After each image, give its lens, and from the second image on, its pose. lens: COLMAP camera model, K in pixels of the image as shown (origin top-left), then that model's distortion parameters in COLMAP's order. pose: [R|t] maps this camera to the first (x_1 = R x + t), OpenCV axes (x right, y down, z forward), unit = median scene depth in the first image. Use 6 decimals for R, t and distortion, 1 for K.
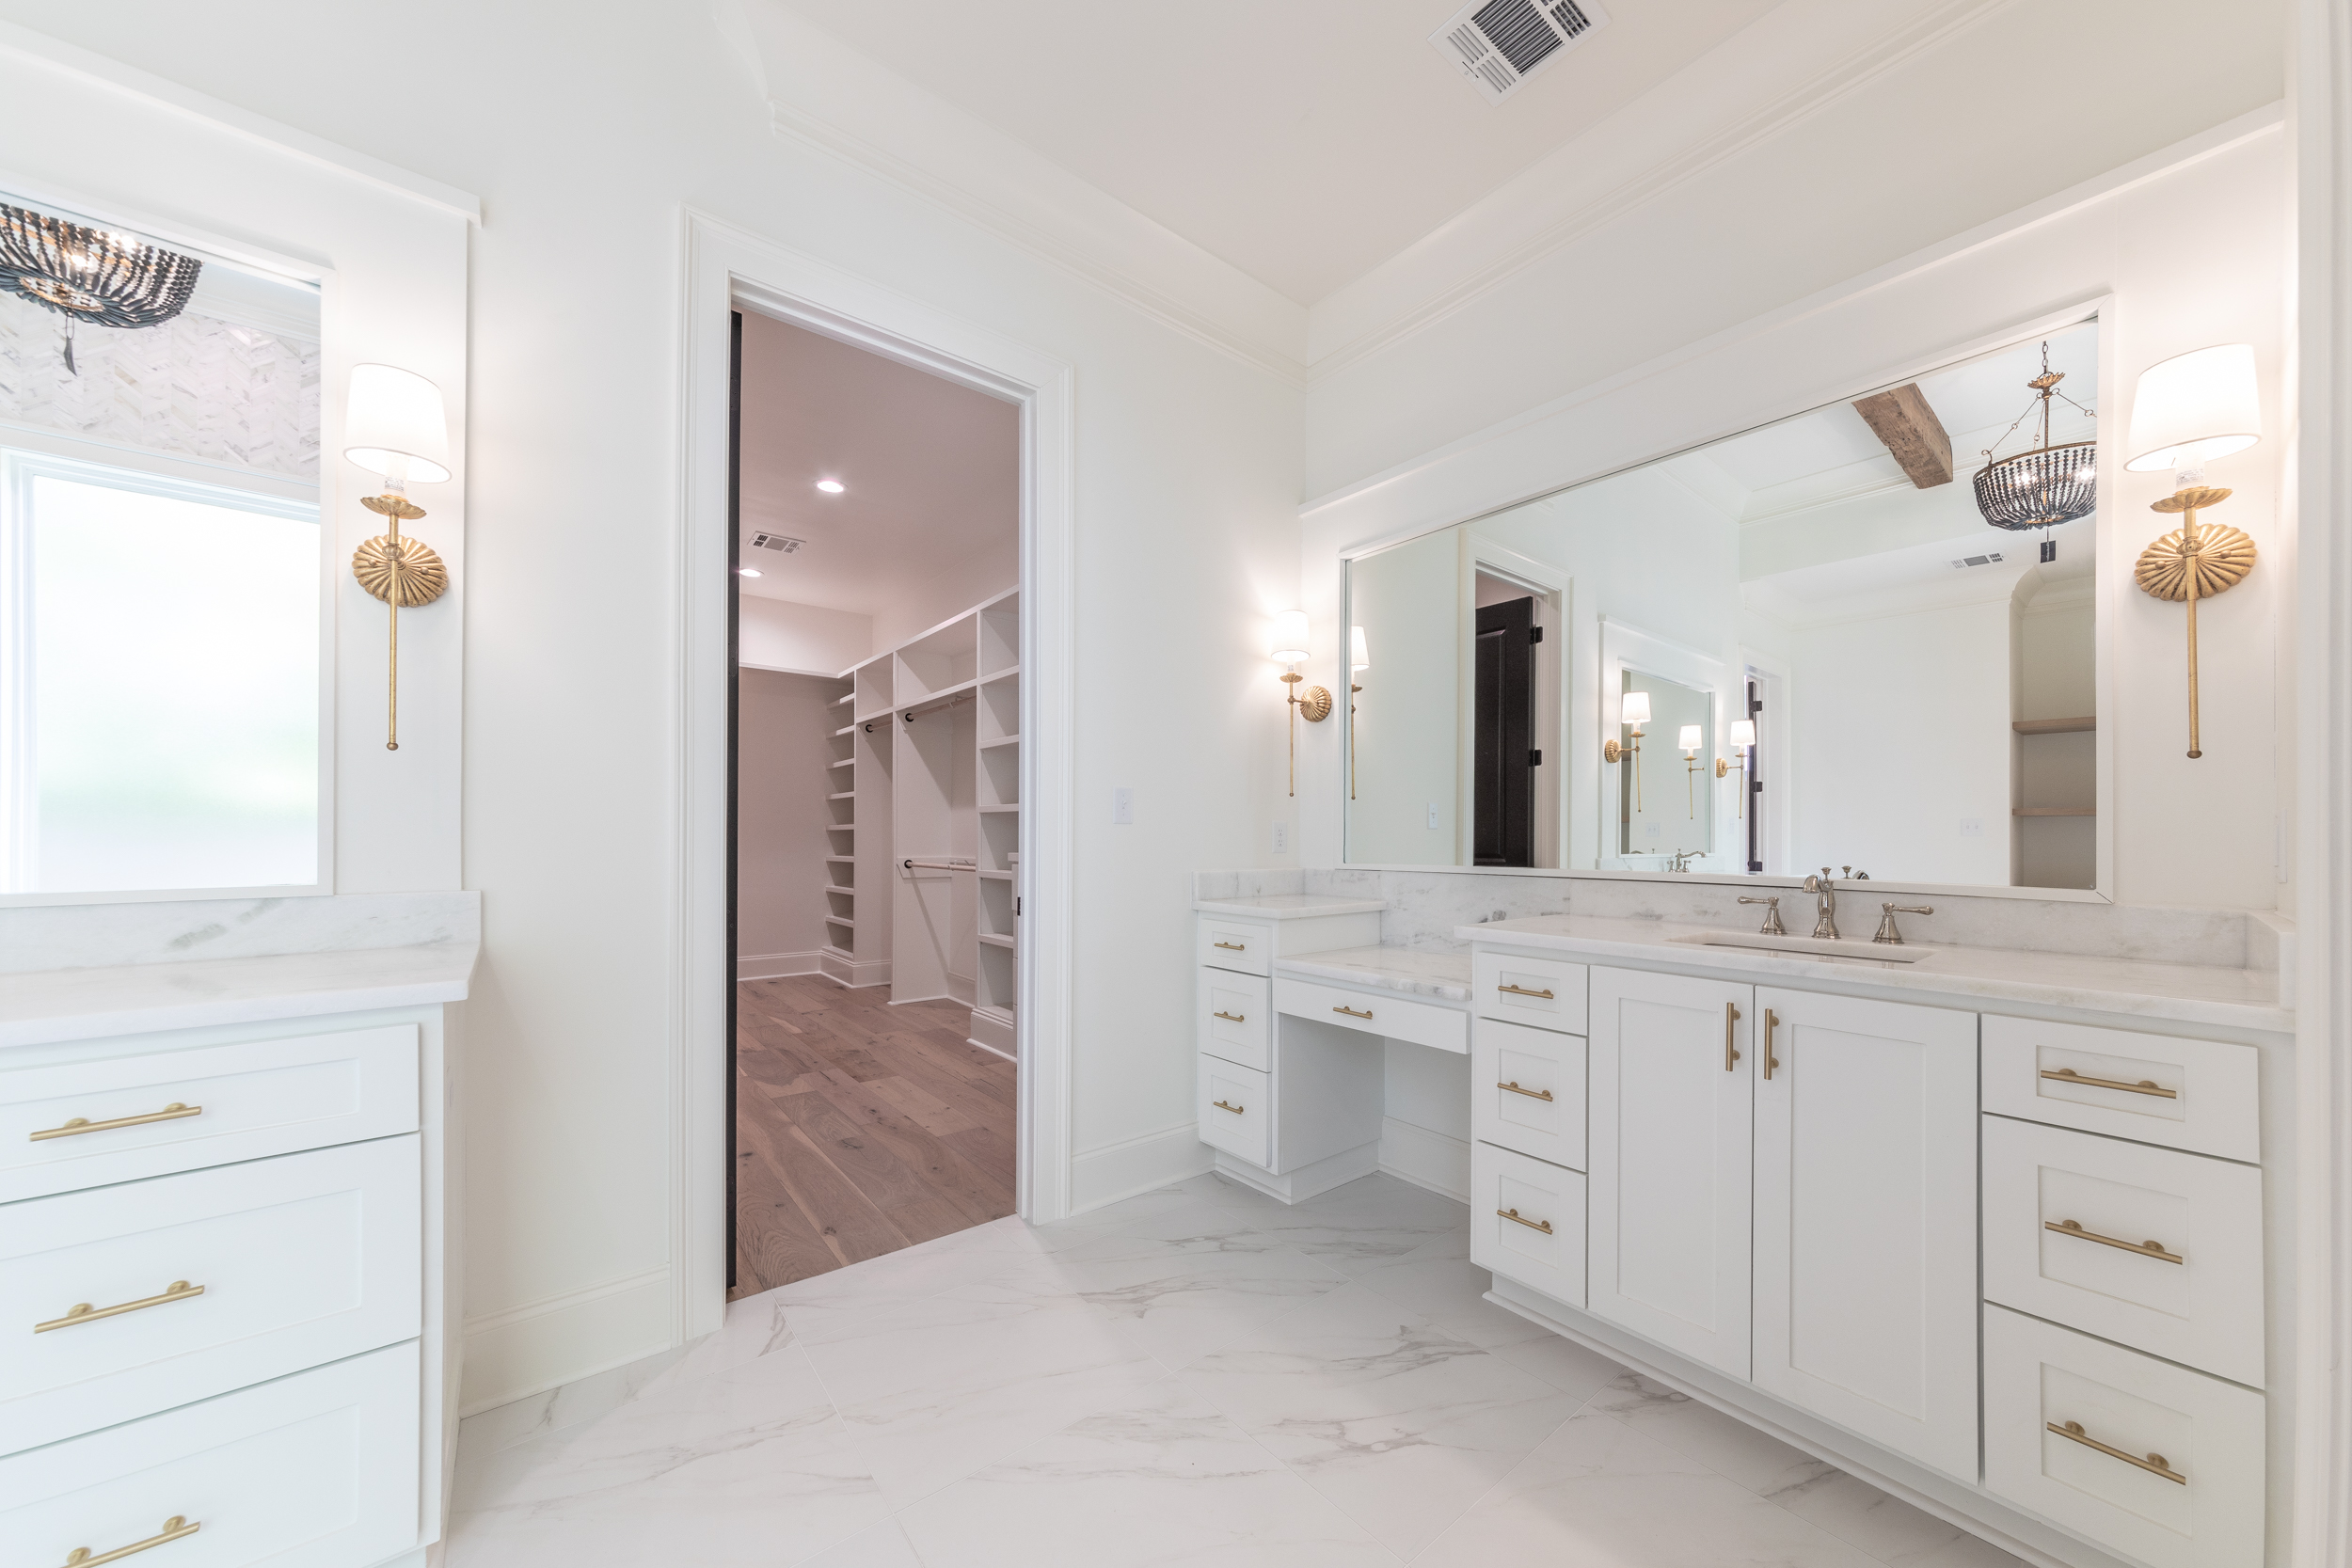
lens RADIAL K [[825.3, 0, 1180.0], [0, 825.3, 834.2], [0, 0, 1]] dist [-0.001023, 0.000115]
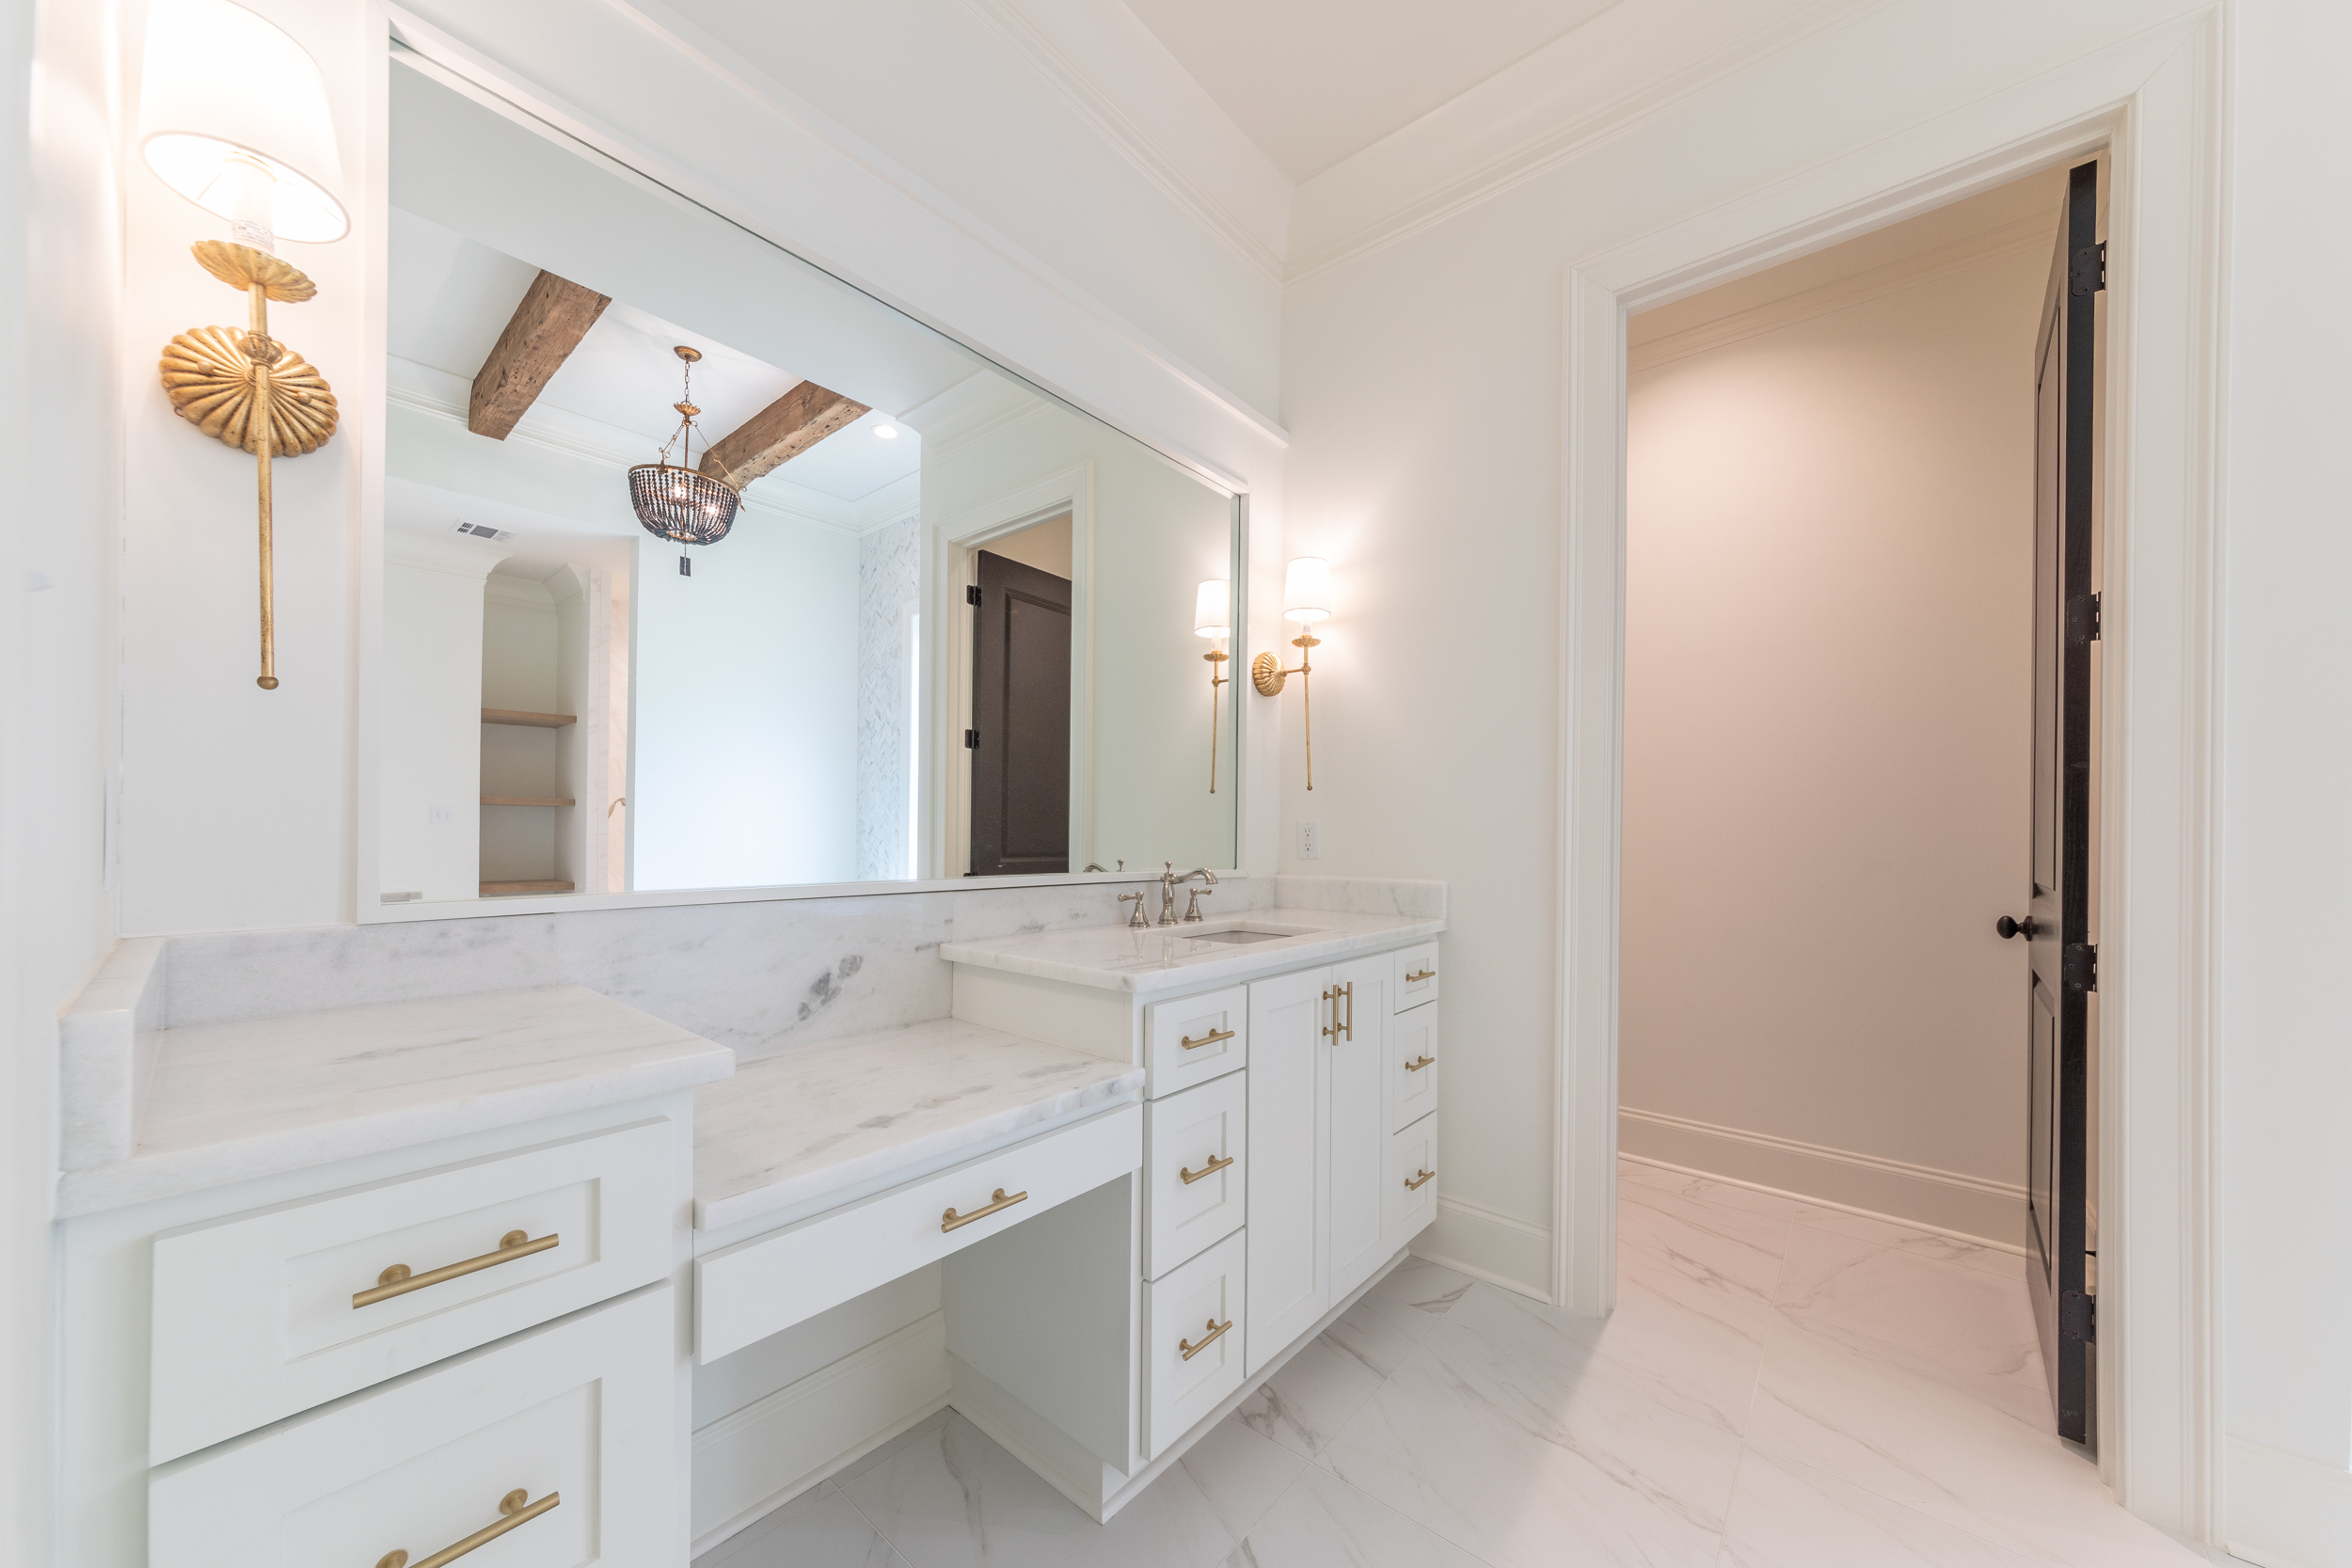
lens RADIAL K [[825.3, 0, 1180.0], [0, 825.3, 834.2], [0, 0, 1]] dist [-0.001023, 0.000115]
pose [[-0.196069, -0.003616, 0.980583, -0.259469], [-0.013429, 0.999909, 0.001003, 0.001394], [-0.980498, -0.012972, -0.196100, 0.952238]]
